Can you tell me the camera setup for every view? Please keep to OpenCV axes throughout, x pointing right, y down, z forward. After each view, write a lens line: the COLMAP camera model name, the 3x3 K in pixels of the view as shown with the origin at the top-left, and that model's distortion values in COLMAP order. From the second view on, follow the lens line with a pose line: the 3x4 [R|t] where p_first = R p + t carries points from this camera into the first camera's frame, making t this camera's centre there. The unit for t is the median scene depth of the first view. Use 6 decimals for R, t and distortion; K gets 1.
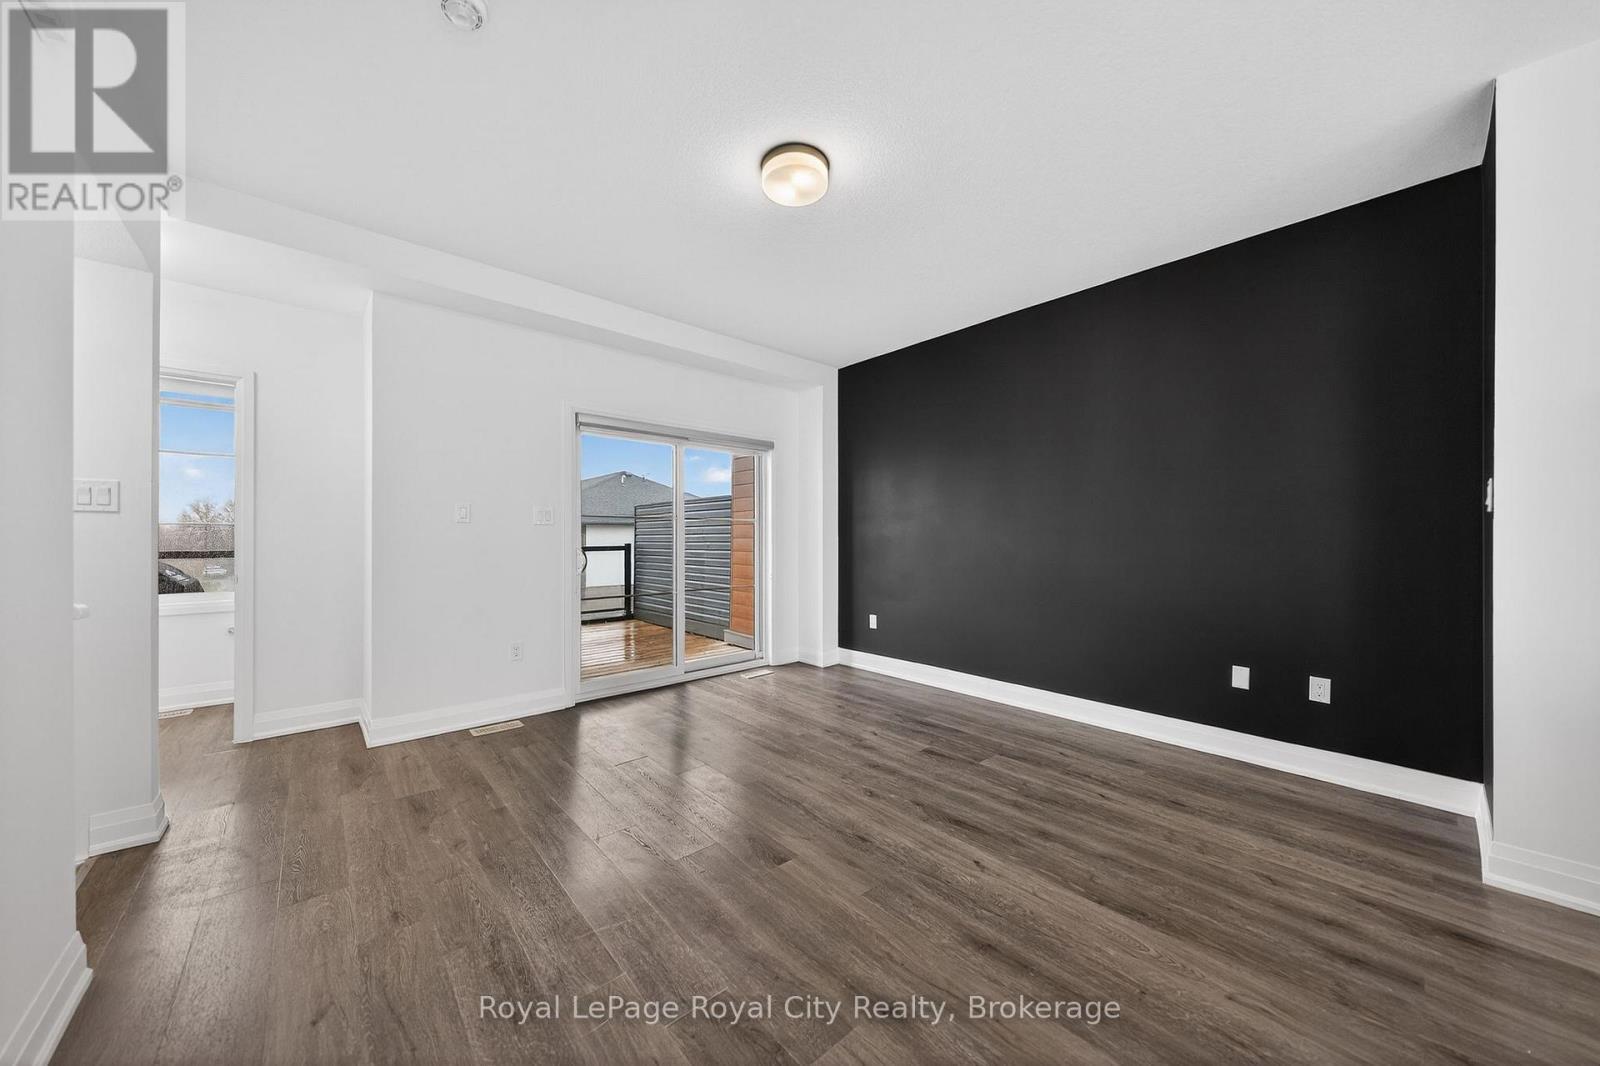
lens RADIAL K [[546.4, 0, 802.3], [0, 546.4, 507.8], [0, 0, 1]] dist [-0.007707, 0.000055]
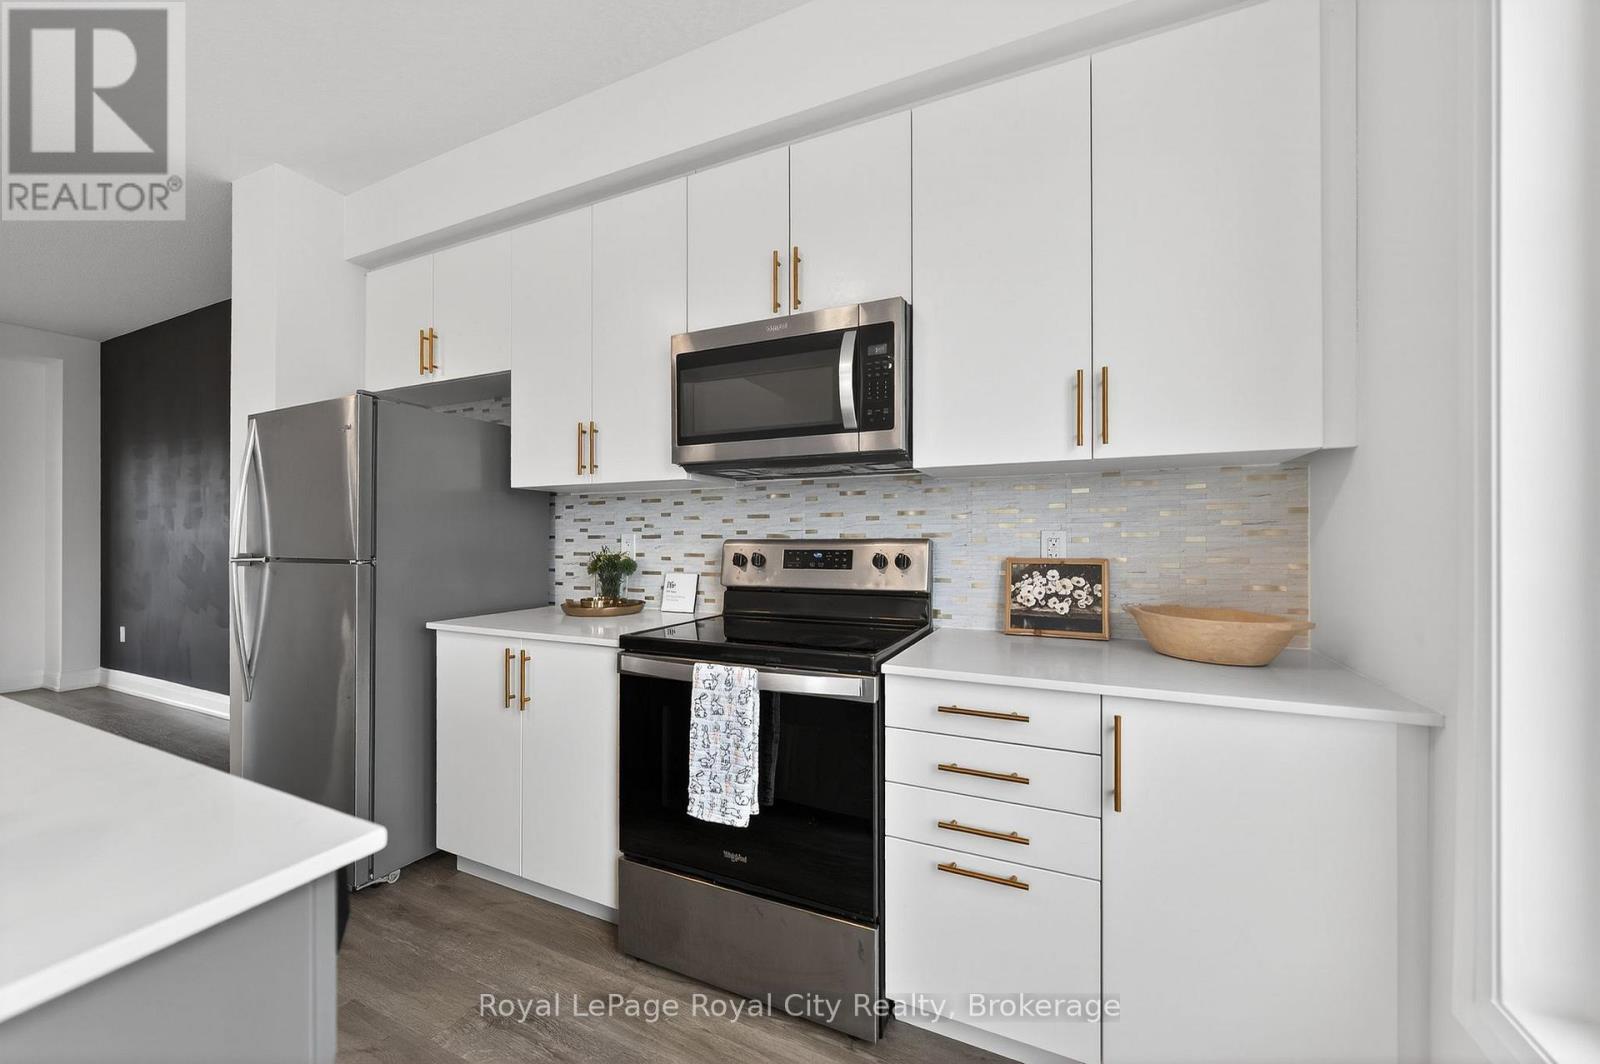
lens RADIAL K [[594.3, 0, 788.0], [0, 594.3, 540.8], [0, 0, 1]] dist [-0.007630, 0.000073]
pose [[0.918497, -0.008995, 0.395326, 1.336122], [-0.015219, 0.998196, 0.058071, -0.031408], [-0.395136, -0.059354, 0.916703, -0.535913]]
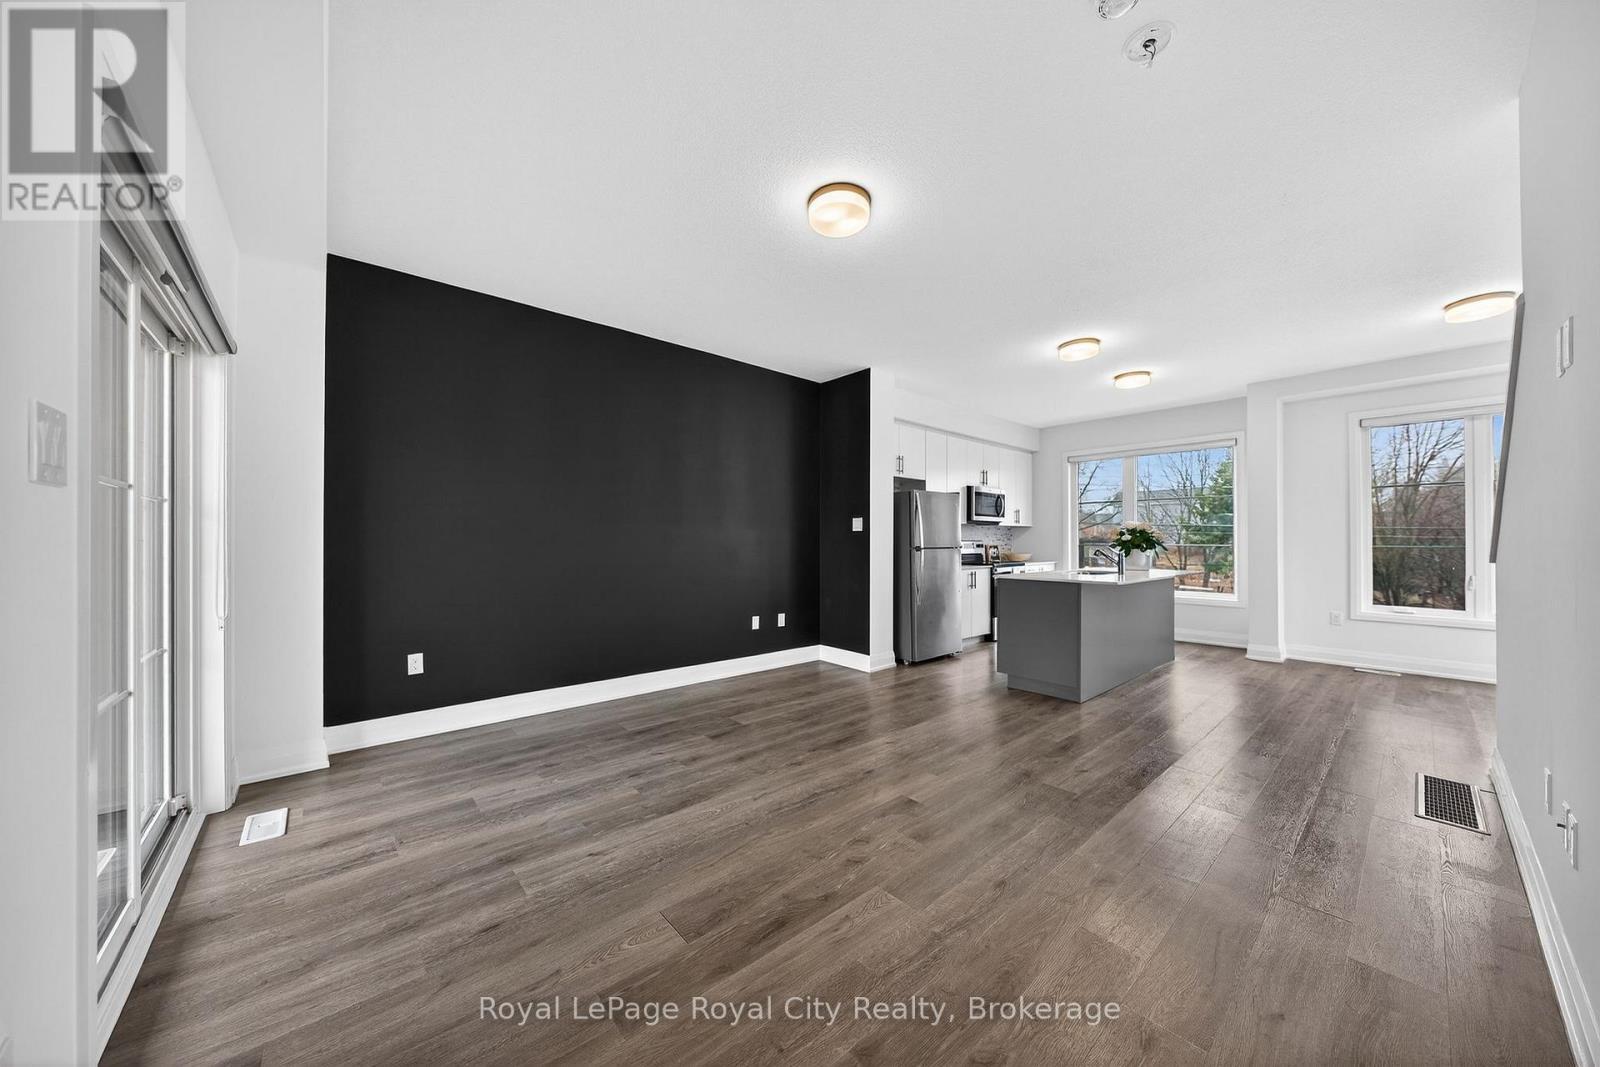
lens RADIAL K [[546.4, 0, 786.6], [0, 546.4, 537.1], [0, 0, 1]] dist [-0.007707, 0.000055]
pose [[0.022700, -0.003713, 0.999735, -0.963413], [-0.059375, 0.998223, 0.005055, 0.031593], [-0.997978, -0.059474, 0.022440, 0.947671]]
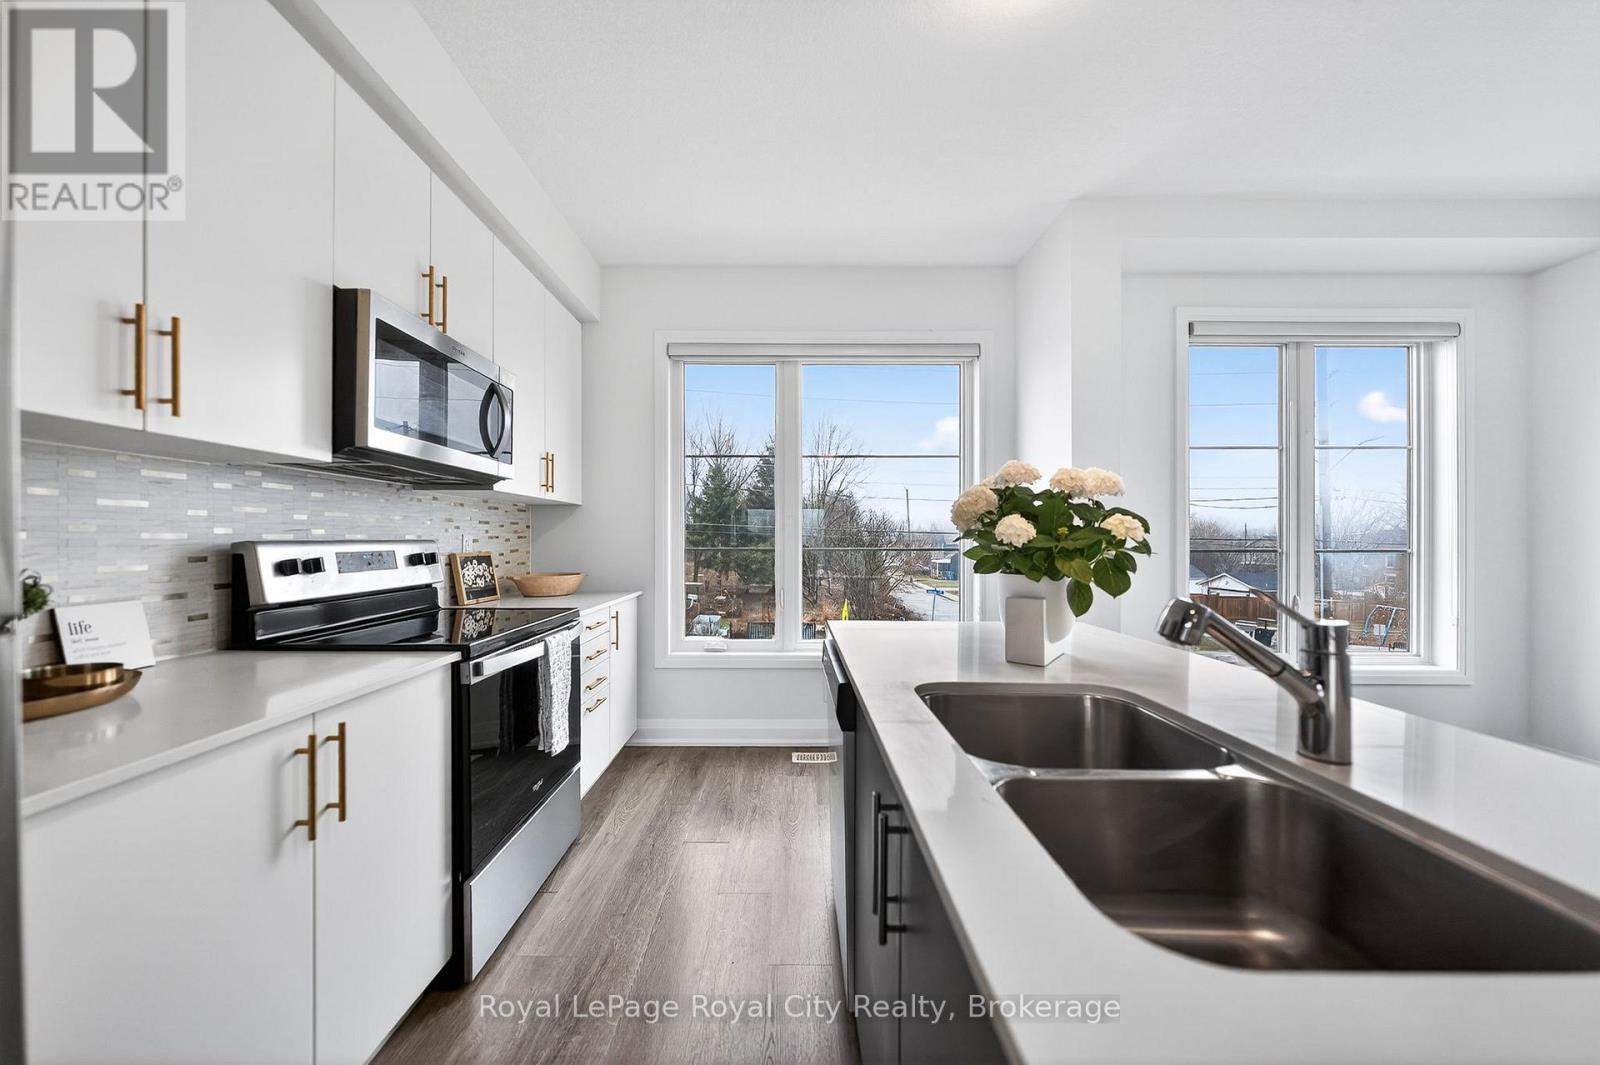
lens RADIAL K [[546.4, 0, 787.3], [0, 546.4, 541.6], [0, 0, 1]] dist [-0.007707, 0.000055]
pose [[-0.741207, -0.011360, 0.671181, 0.837131], [-0.045675, 0.998393, -0.033543, 0.009959], [-0.669721, -0.055518, -0.740534, 0.287025]]
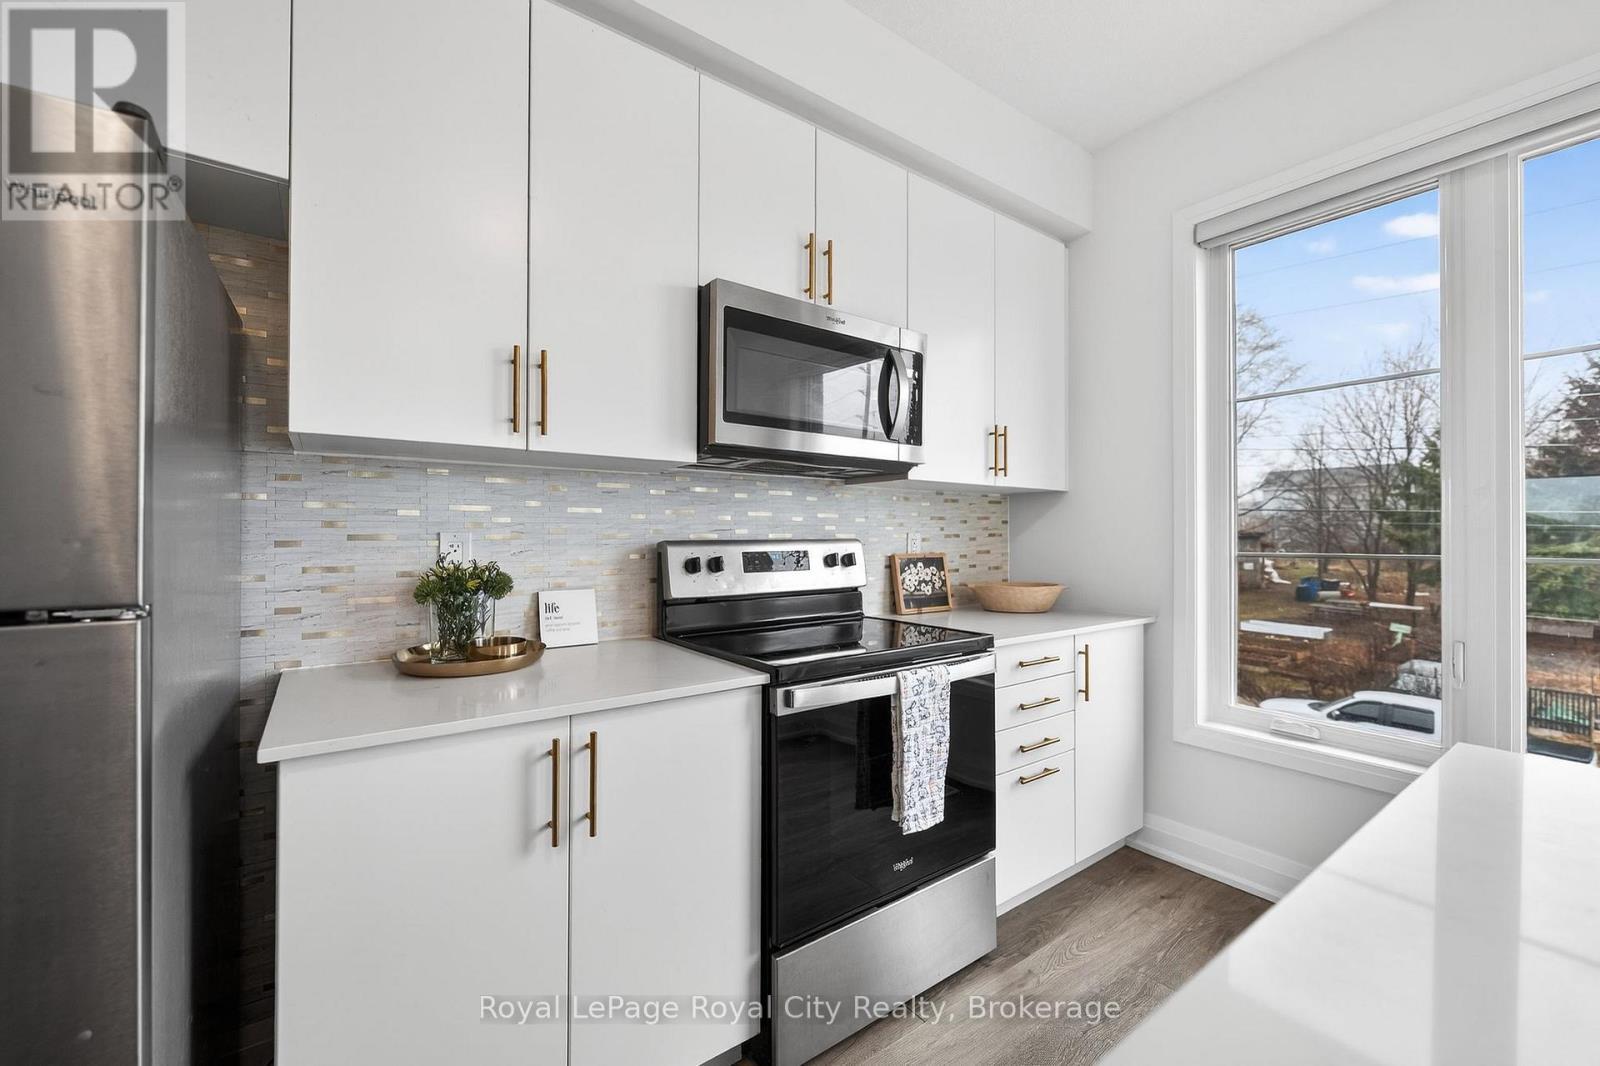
lens RADIAL K [[647.3, 0, 804.2], [0, 647.3, 530.8], [0, 0, 1]] dist [-0.003999, -0.001056]
pose [[0.096287, -0.001128, 0.995353, 0.903033], [-0.057111, 0.998346, 0.006656, -0.008139], [-0.993714, -0.057486, 0.096063, 0.031103]]
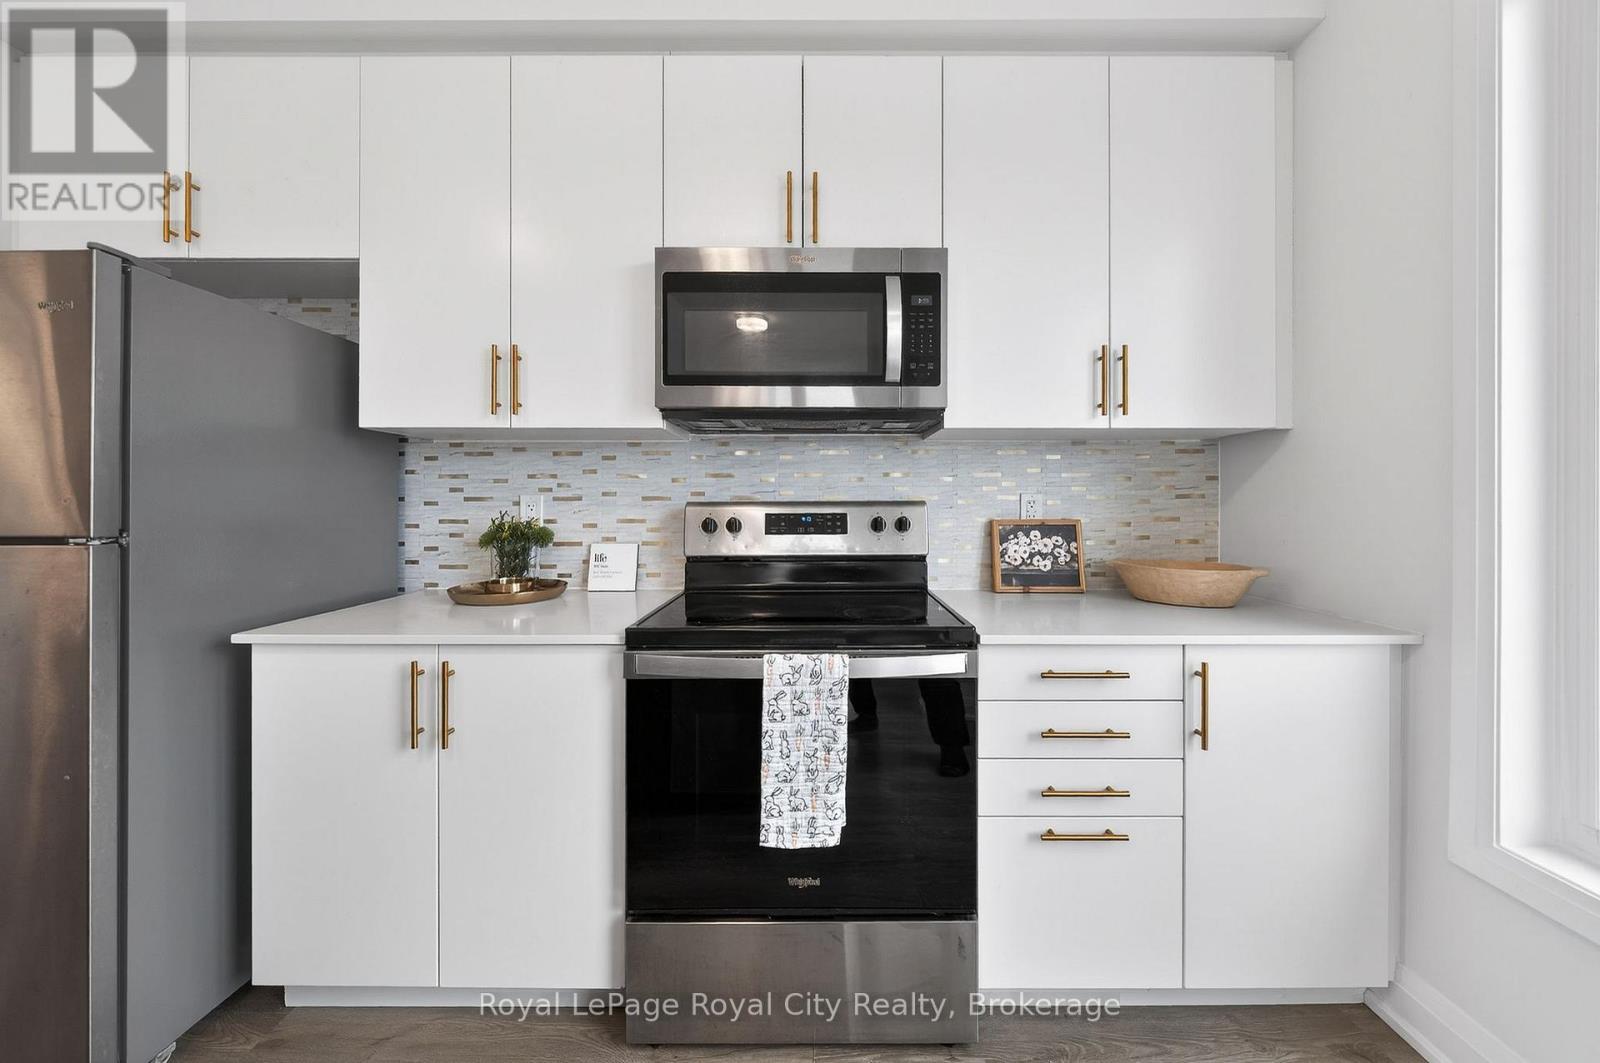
lens RADIAL K [[594.3, 0, 813.4], [0, 594.3, 500.2], [0, 0, 1]] dist [-0.007630, 0.000073]
pose [[0.667995, -0.008456, 0.744118, 1.167833], [-0.036599, 0.998352, 0.044199, -0.022179], [-0.743266, -0.056759, 0.666584, -0.321356]]
